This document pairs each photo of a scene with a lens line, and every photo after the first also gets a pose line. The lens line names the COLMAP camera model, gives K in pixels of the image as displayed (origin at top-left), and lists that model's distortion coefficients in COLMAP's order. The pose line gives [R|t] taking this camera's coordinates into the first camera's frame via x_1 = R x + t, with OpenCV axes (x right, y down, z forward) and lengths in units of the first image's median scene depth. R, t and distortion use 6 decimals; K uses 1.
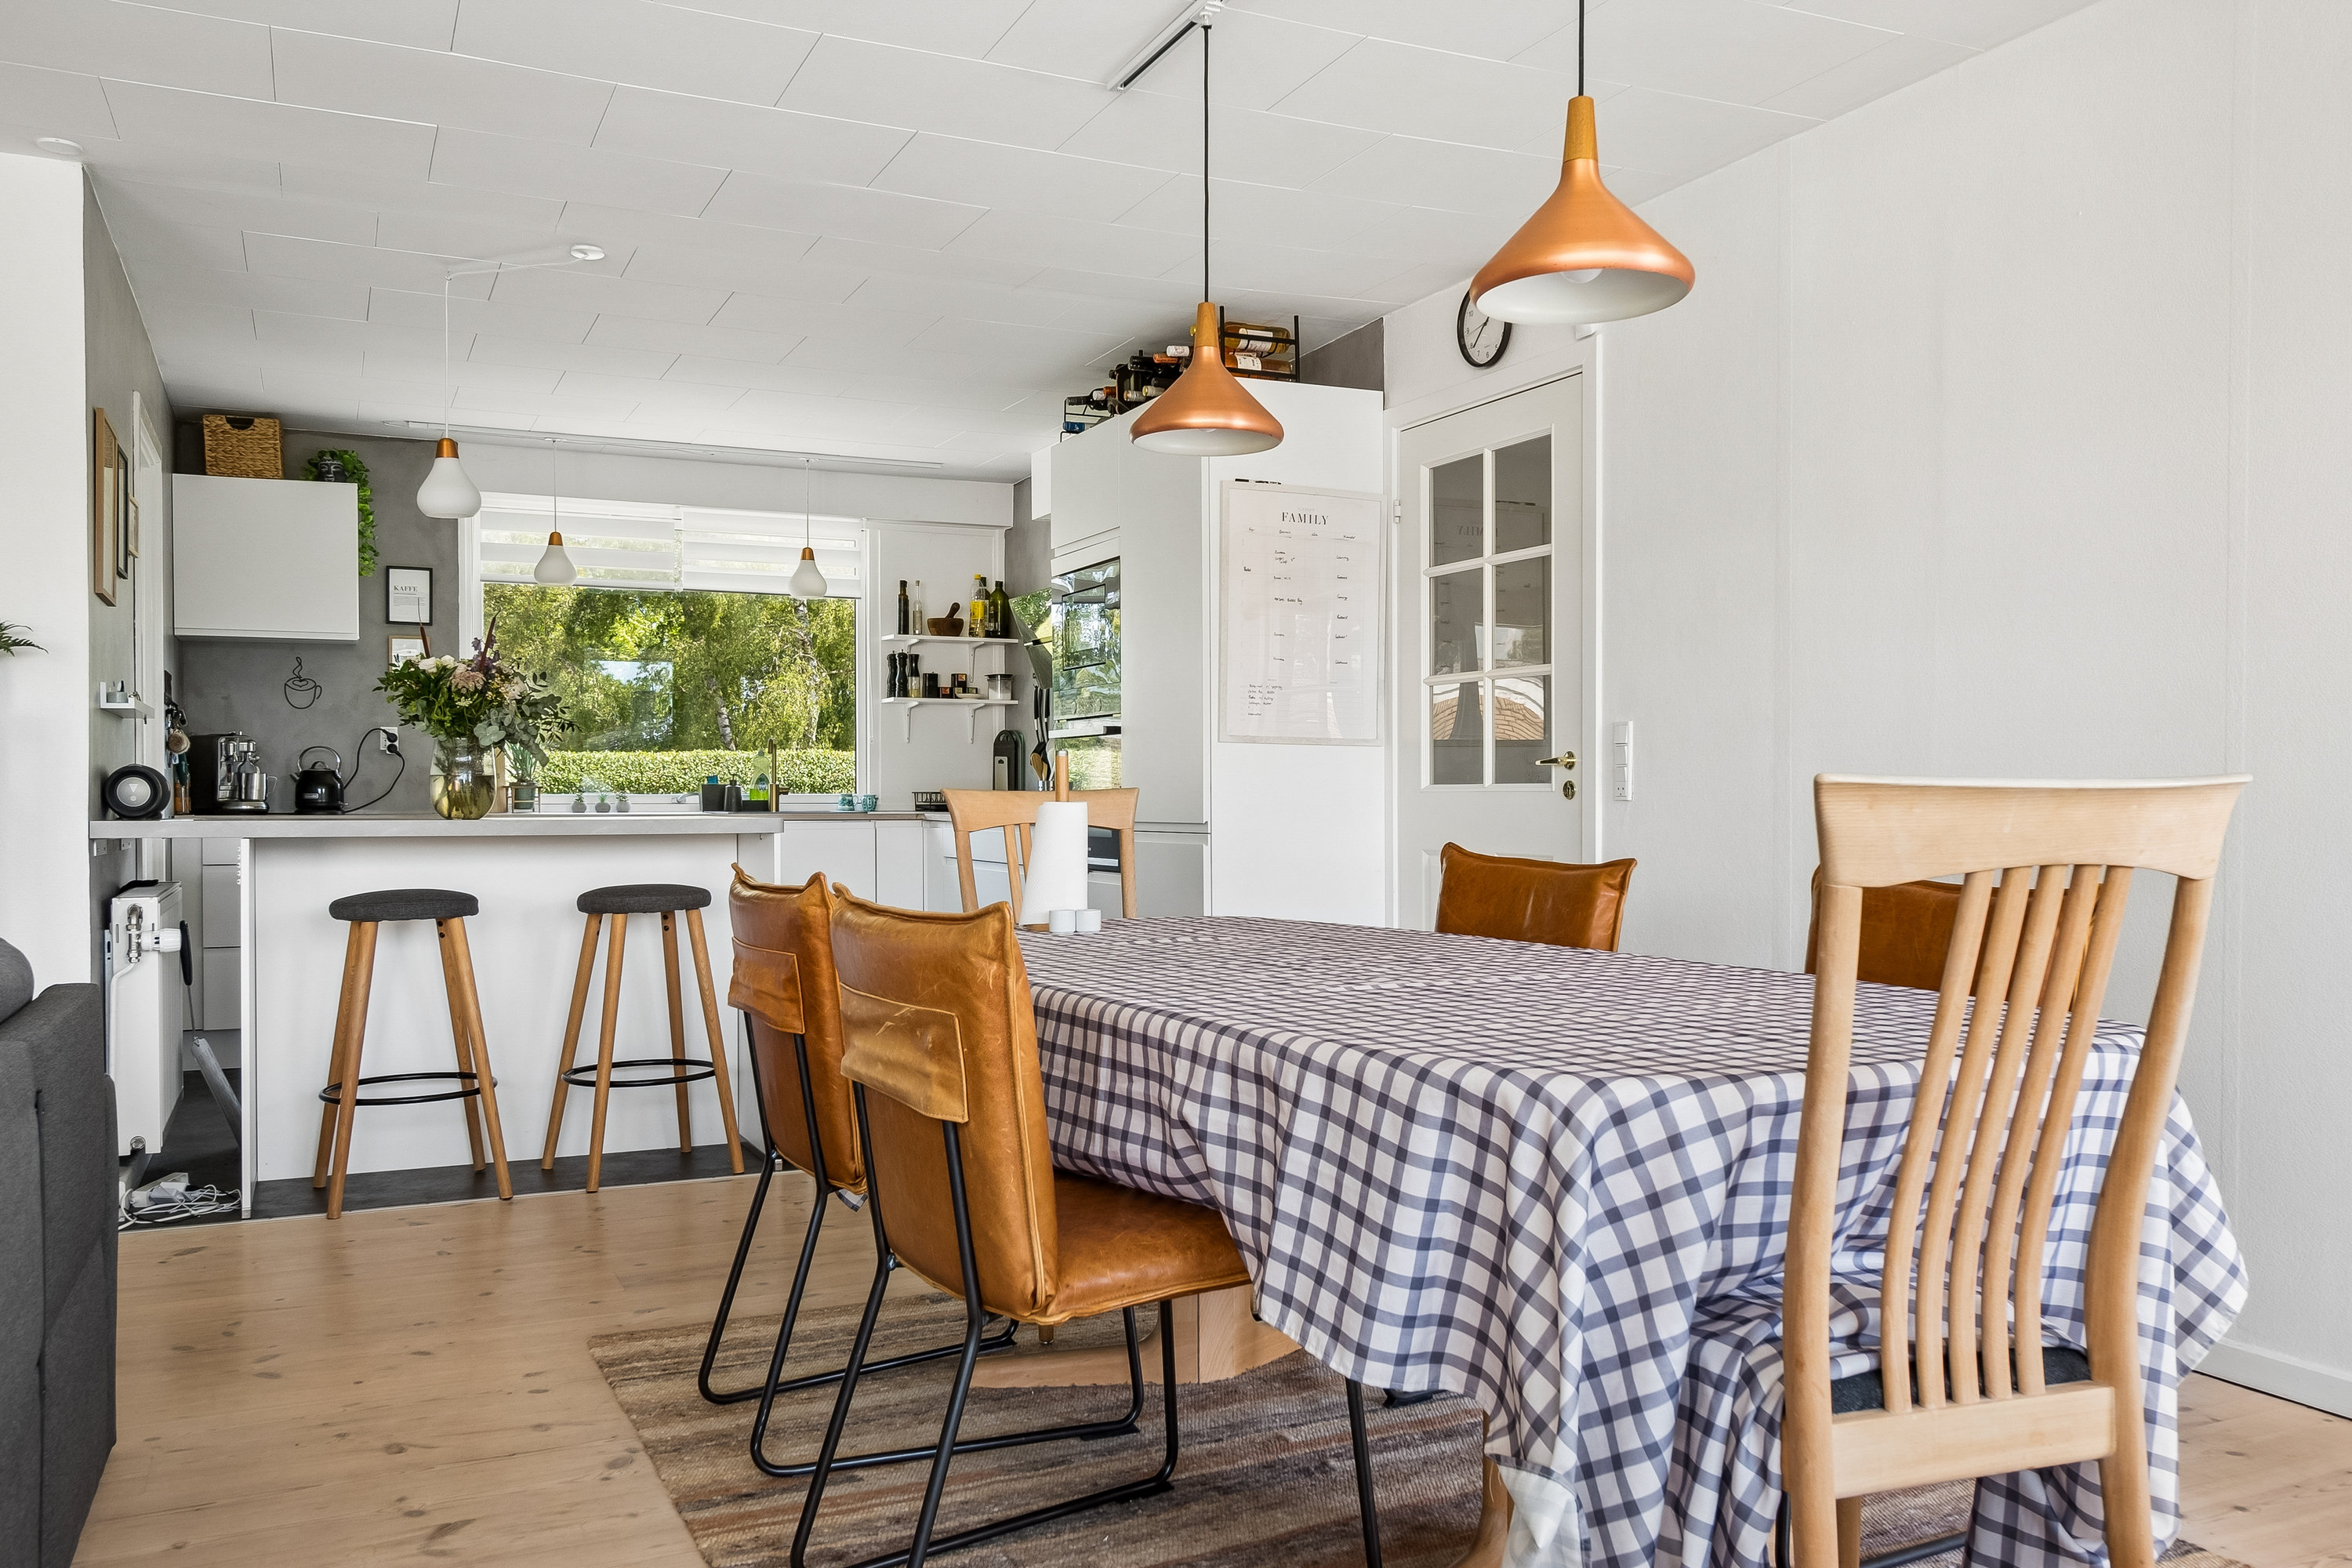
lens RADIAL K [[1837.4, 0, 1176.0], [0, 1837.4, 784.0], [0, 0, 1]] dist [-0.001289, -0.001006]
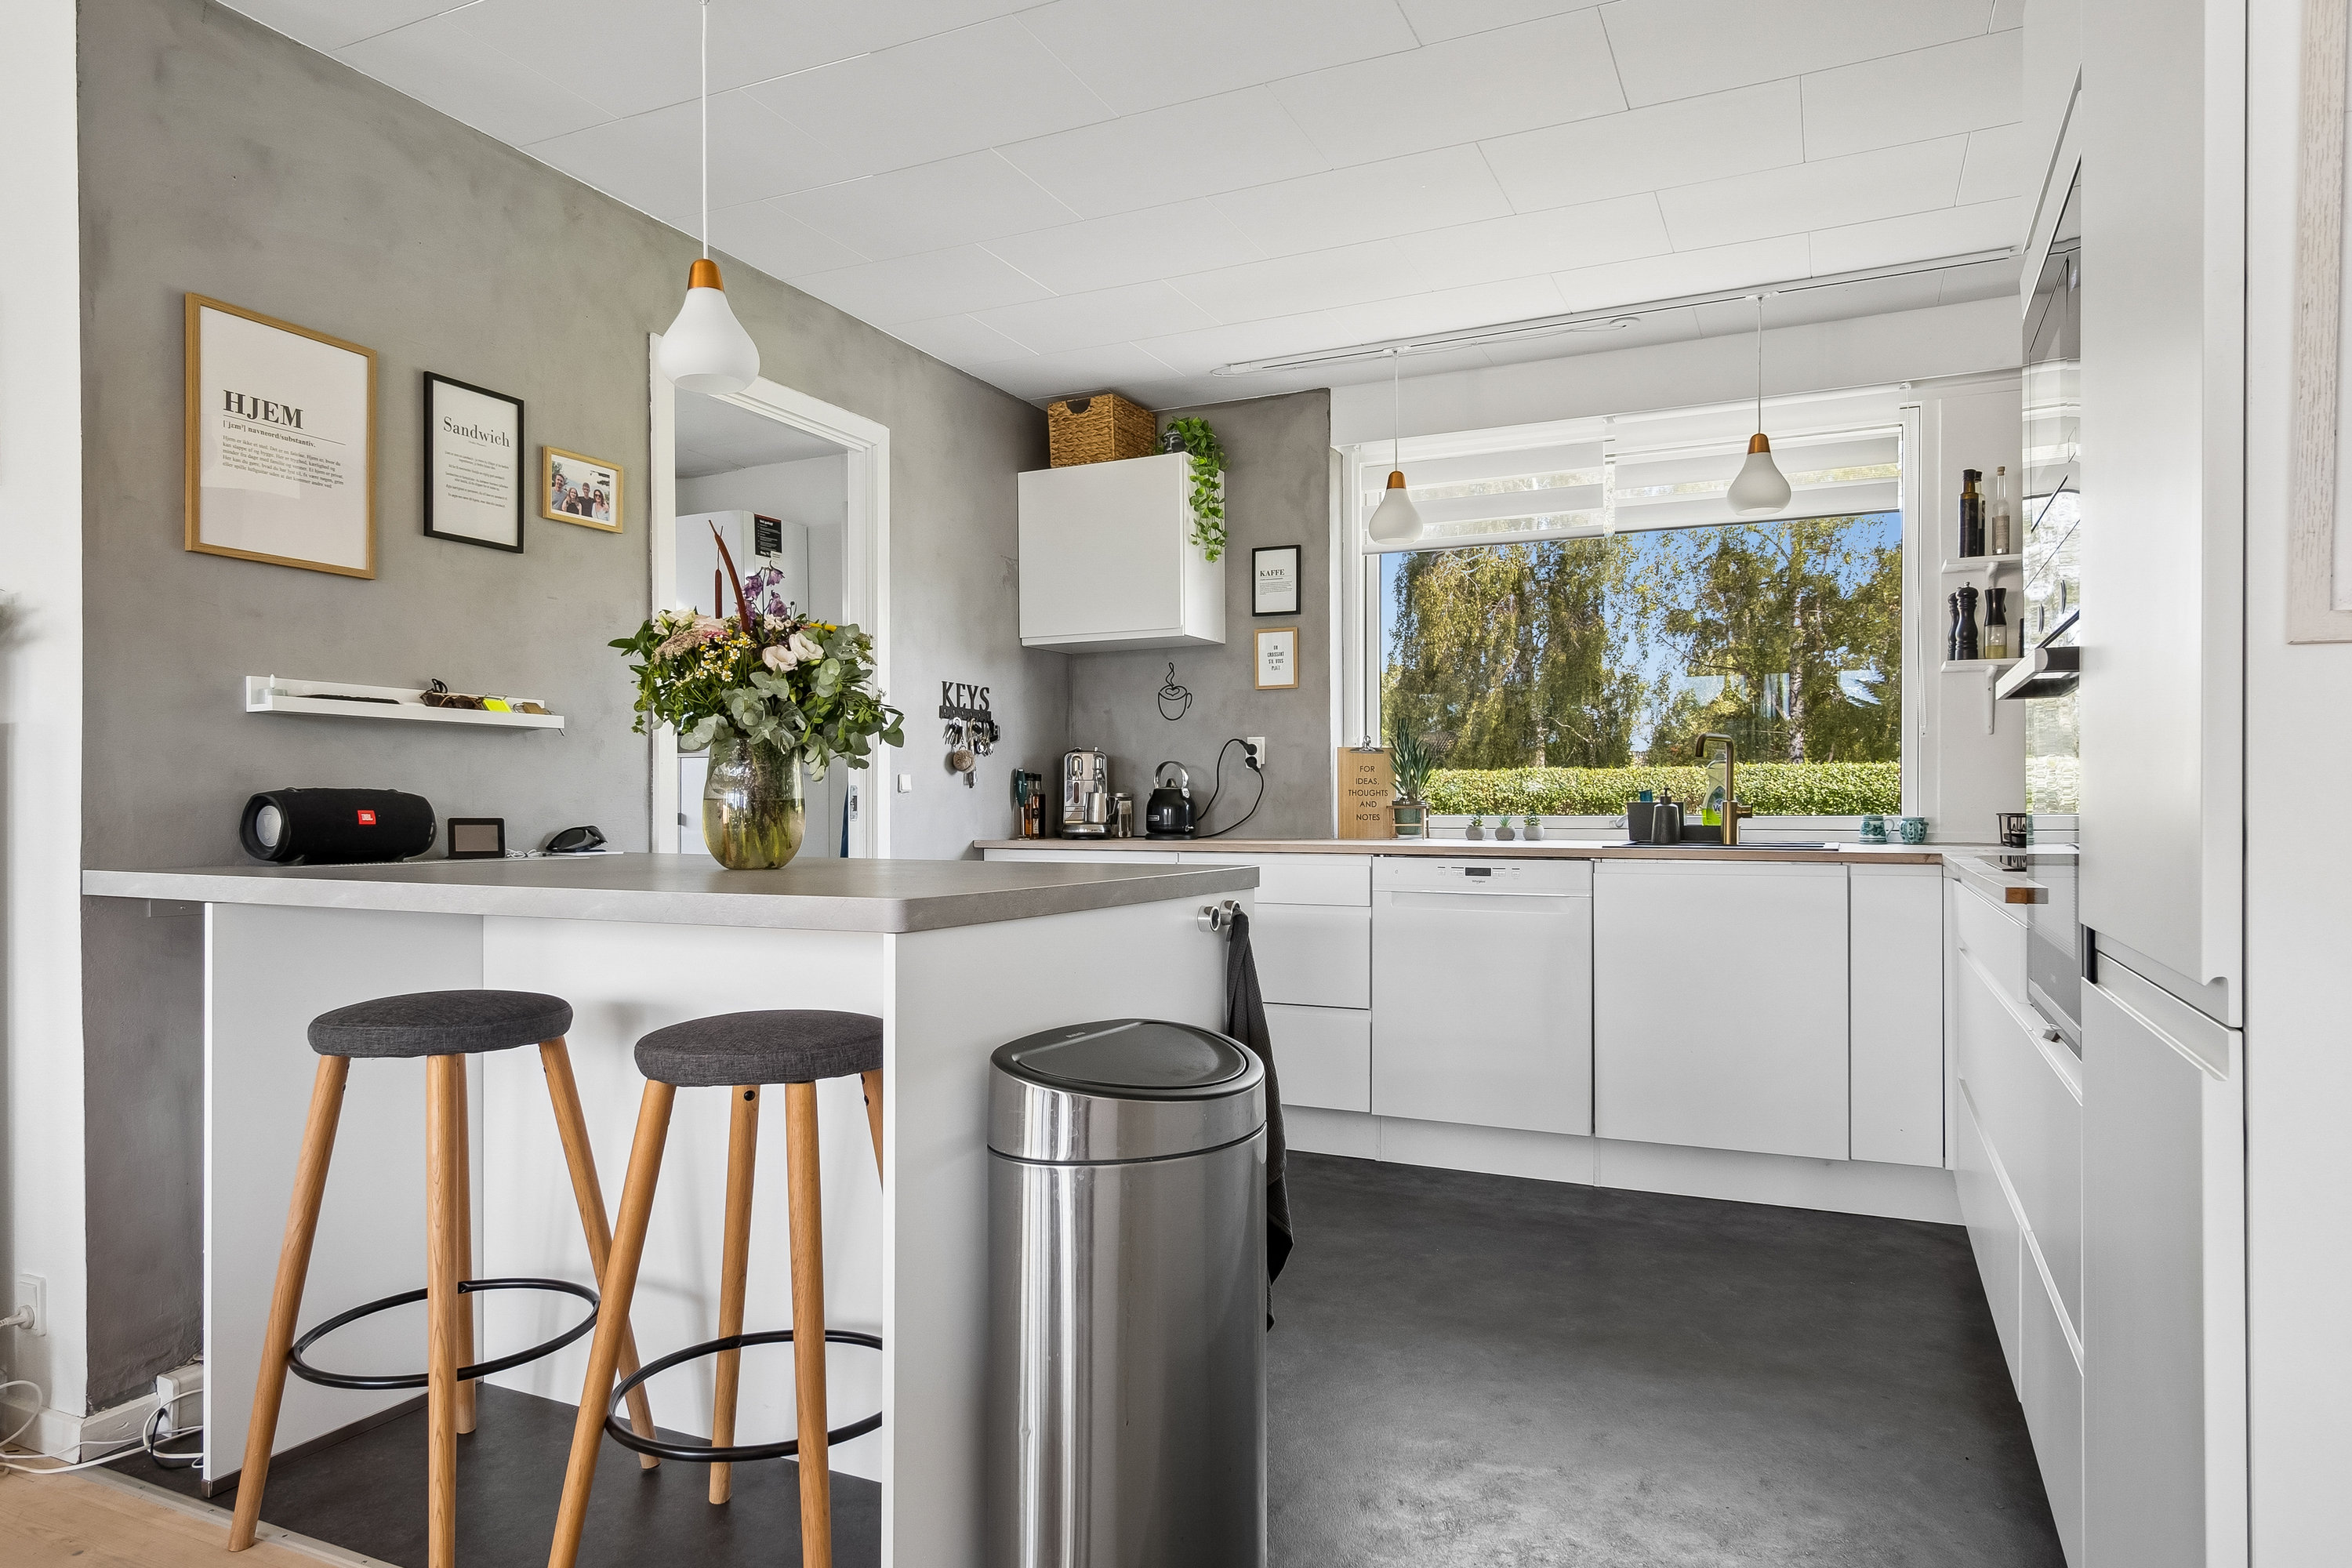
lens RADIAL K [[1408.4, 0, 1176.0], [0, 1408.4, 784.0], [0, 0, 1]] dist [0.002416, -0.000668]
pose [[0.635394, -0.014391, -0.772054, 0.051561], [0.004563, 0.999879, -0.014882, 0.000352], [0.772175, 0.005933, 0.635382, 0.562374]]
